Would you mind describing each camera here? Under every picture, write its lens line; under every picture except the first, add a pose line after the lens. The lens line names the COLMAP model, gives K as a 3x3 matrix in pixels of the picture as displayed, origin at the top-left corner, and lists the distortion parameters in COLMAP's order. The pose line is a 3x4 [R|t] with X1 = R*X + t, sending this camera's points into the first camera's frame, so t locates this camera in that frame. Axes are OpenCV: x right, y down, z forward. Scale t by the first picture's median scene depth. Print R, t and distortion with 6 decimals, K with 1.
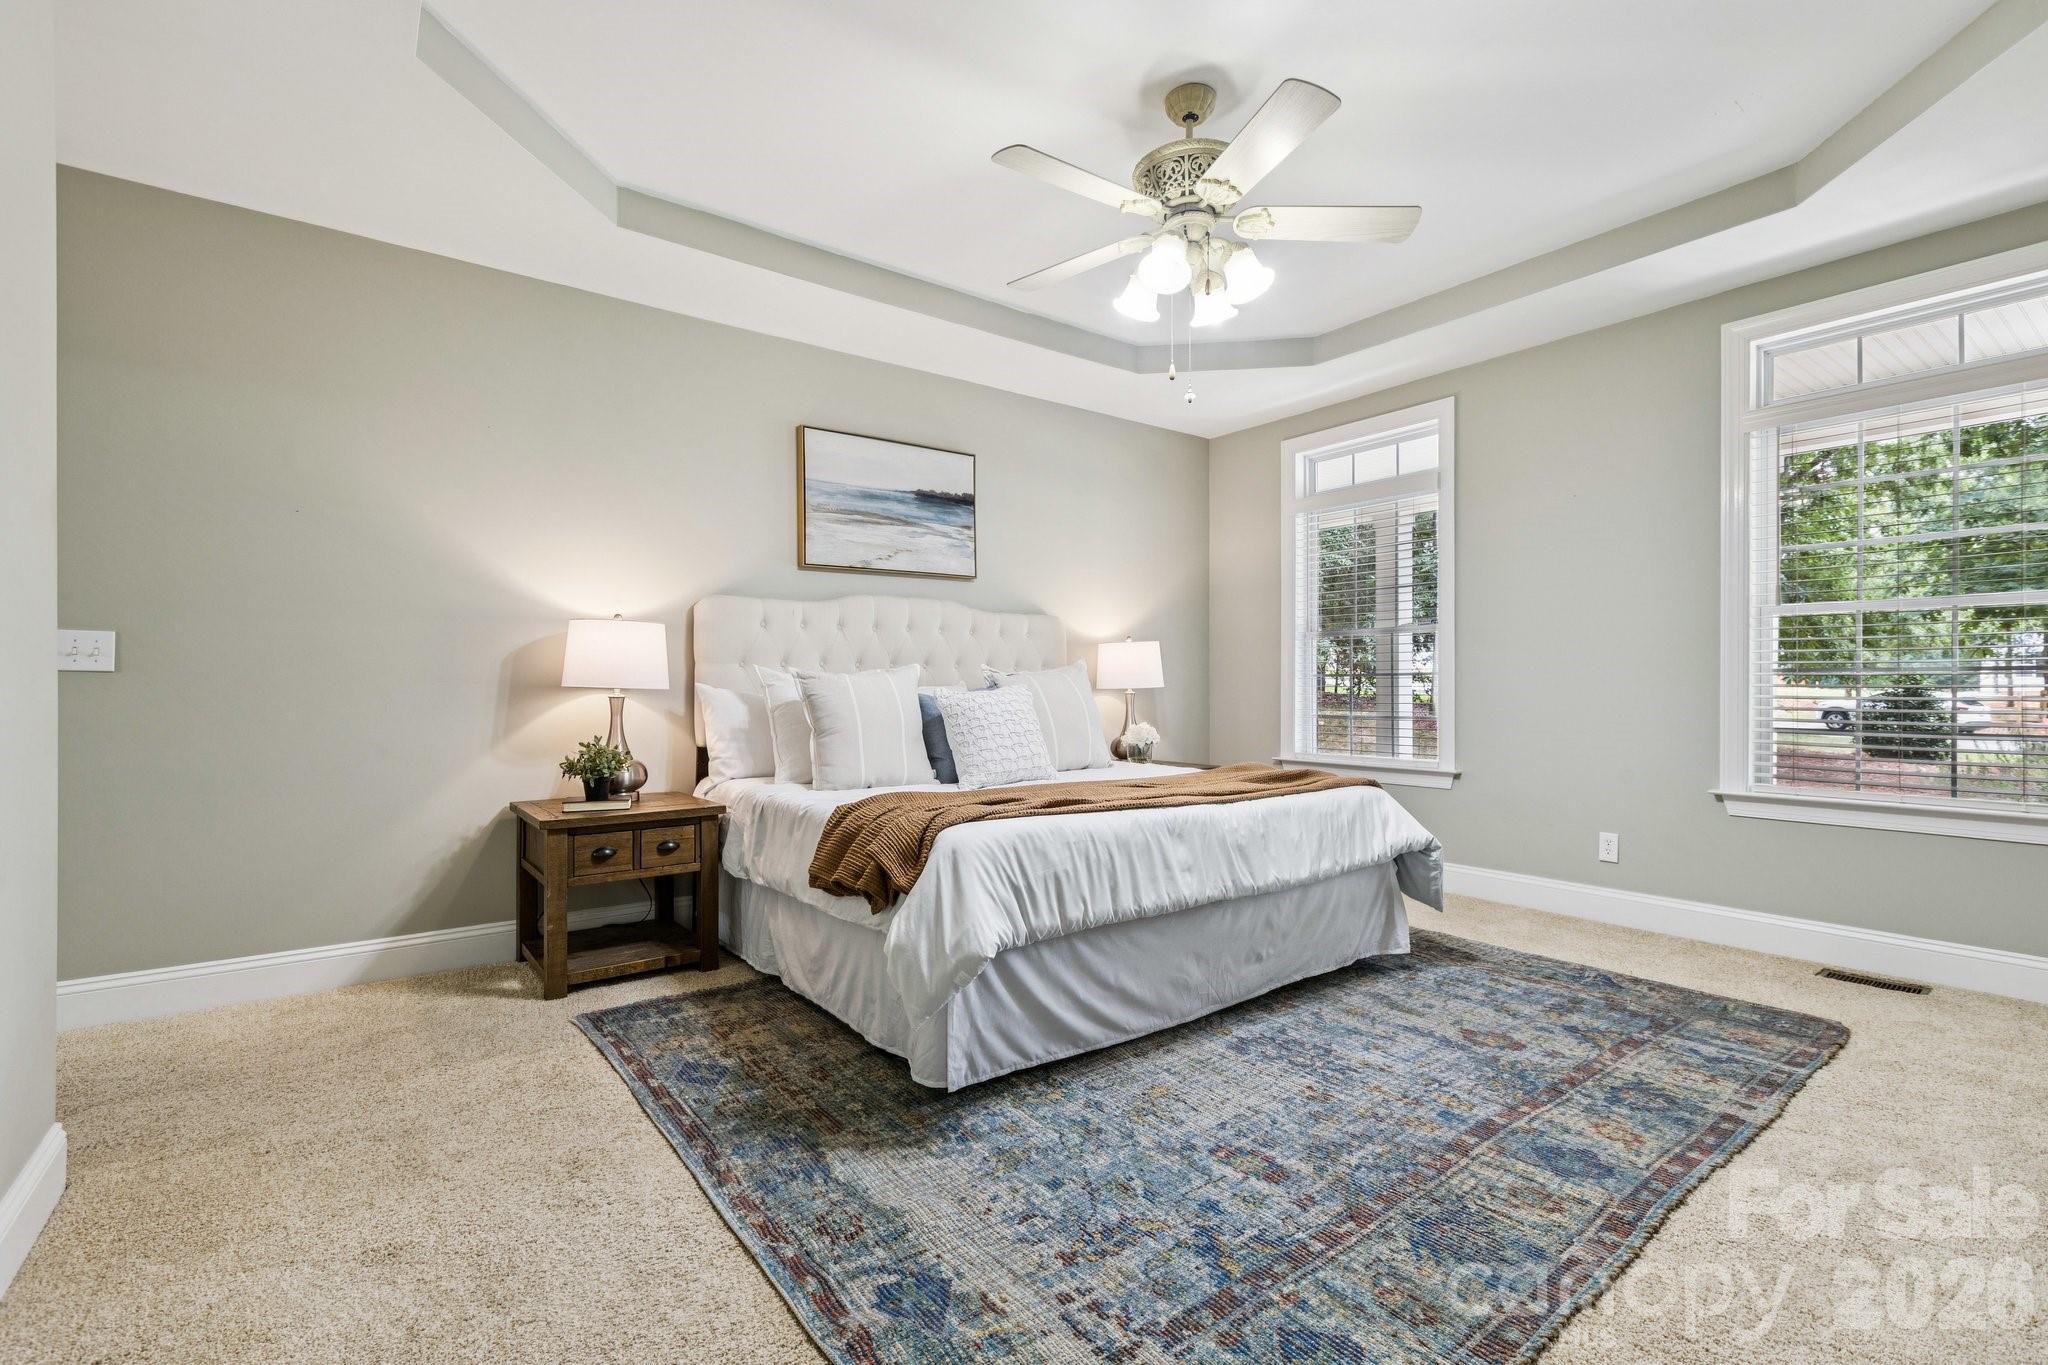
lens RADIAL K [[924.4, 0, 1033.3], [0, 924.4, 684.2], [0, 0, 1]] dist [0.003855, 0.000477]
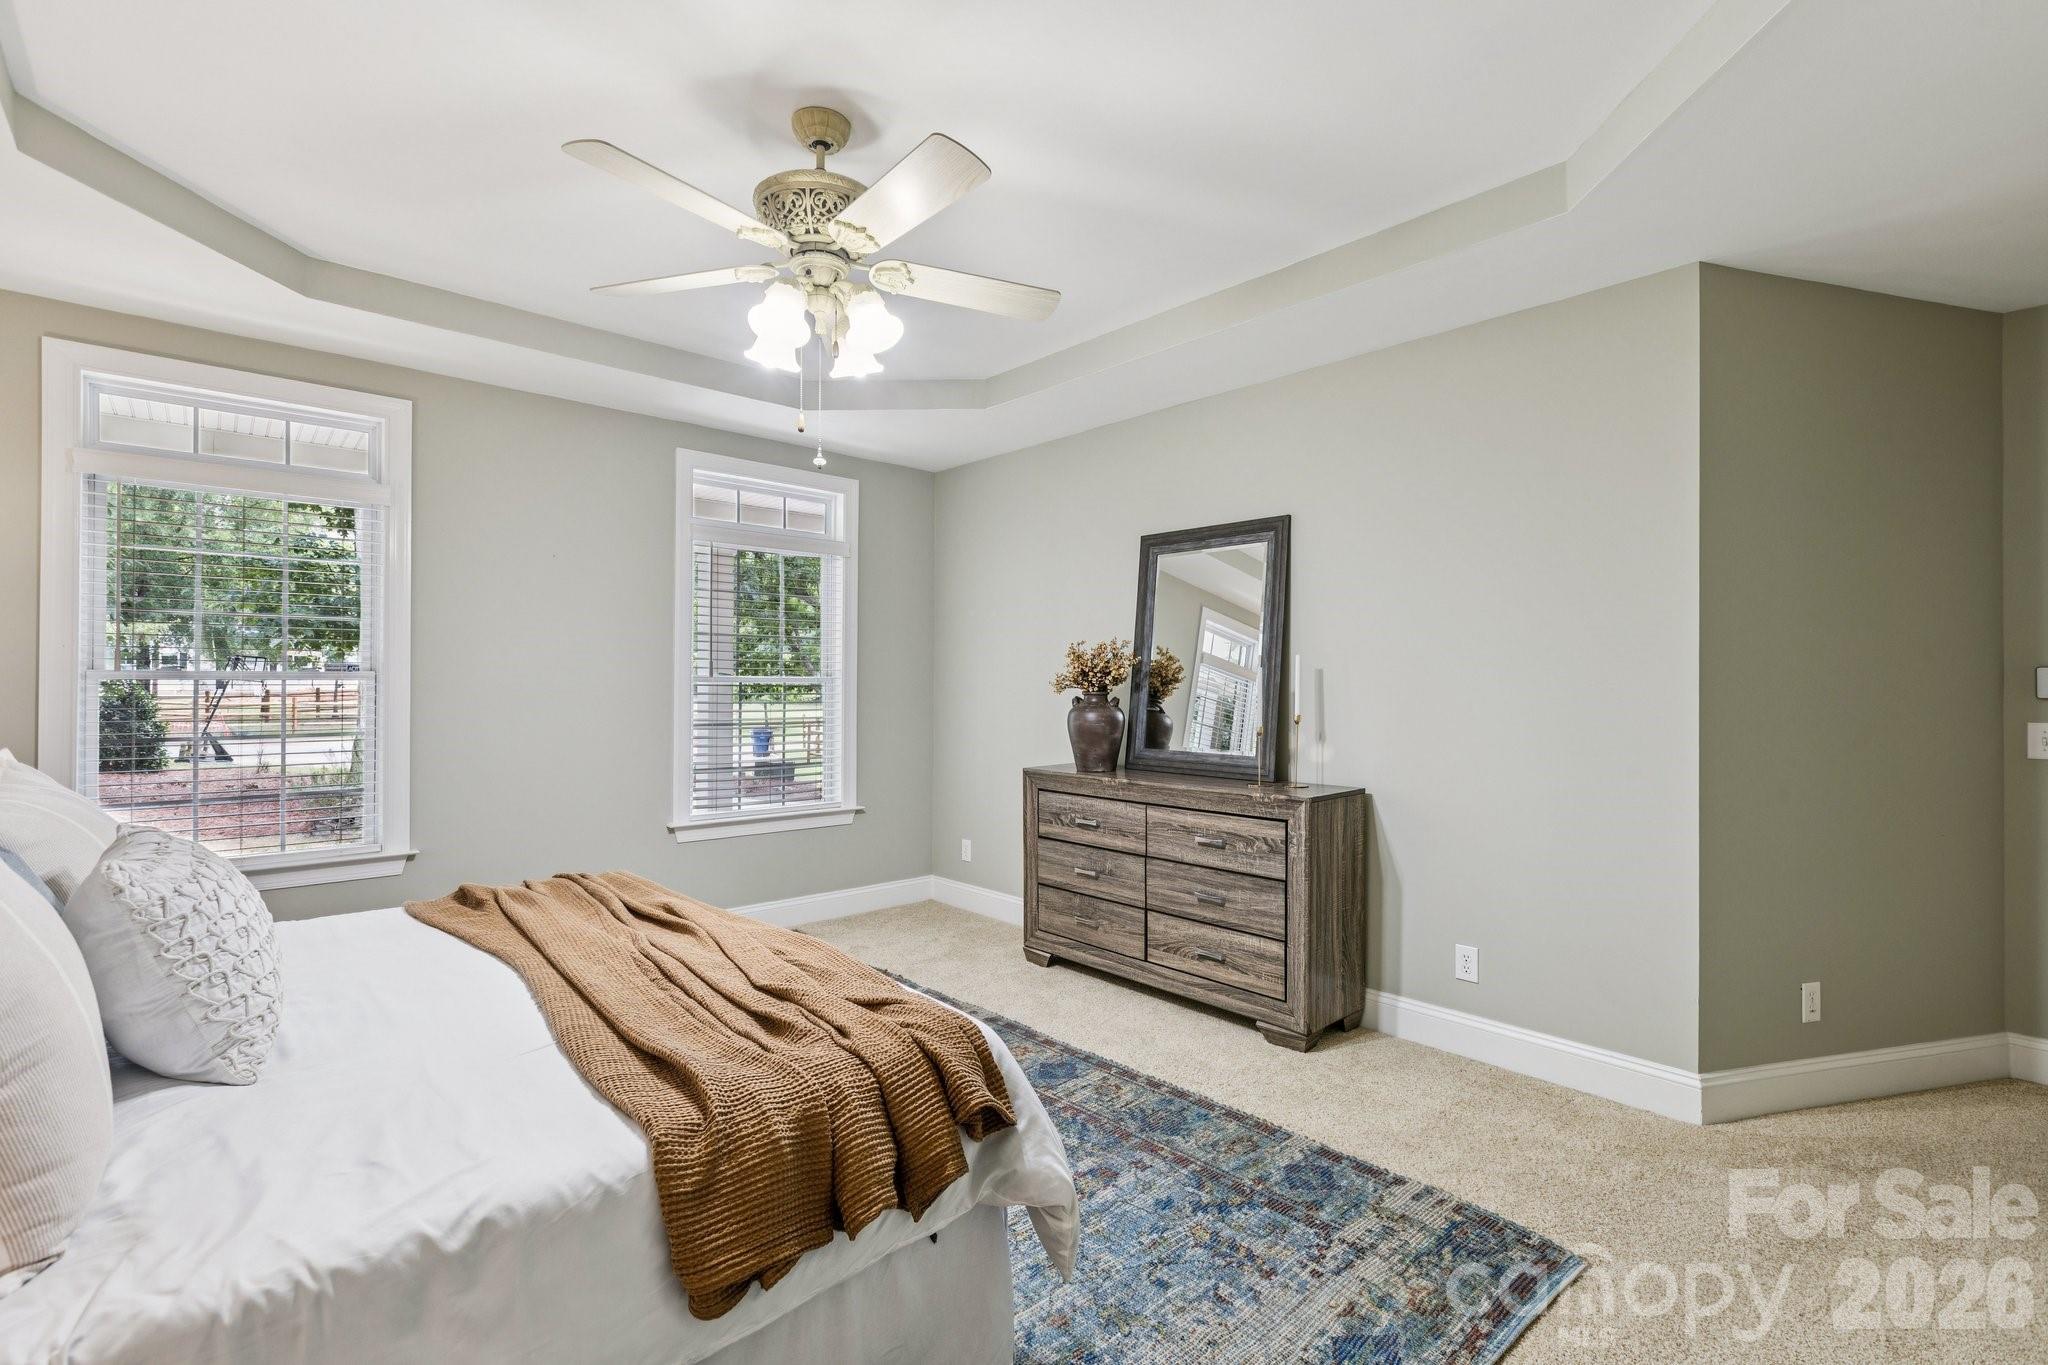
lens RADIAL K [[924.4, 0, 1033.3], [0, 924.4, 684.2], [0, 0, 1]] dist [0.003855, 0.000477]
pose [[-0.093923, -0.002191, 0.995577, -1.011213], [-0.006334, 0.999979, 0.001603, -0.145689], [-0.995559, -0.006156, -0.093935, 1.244609]]
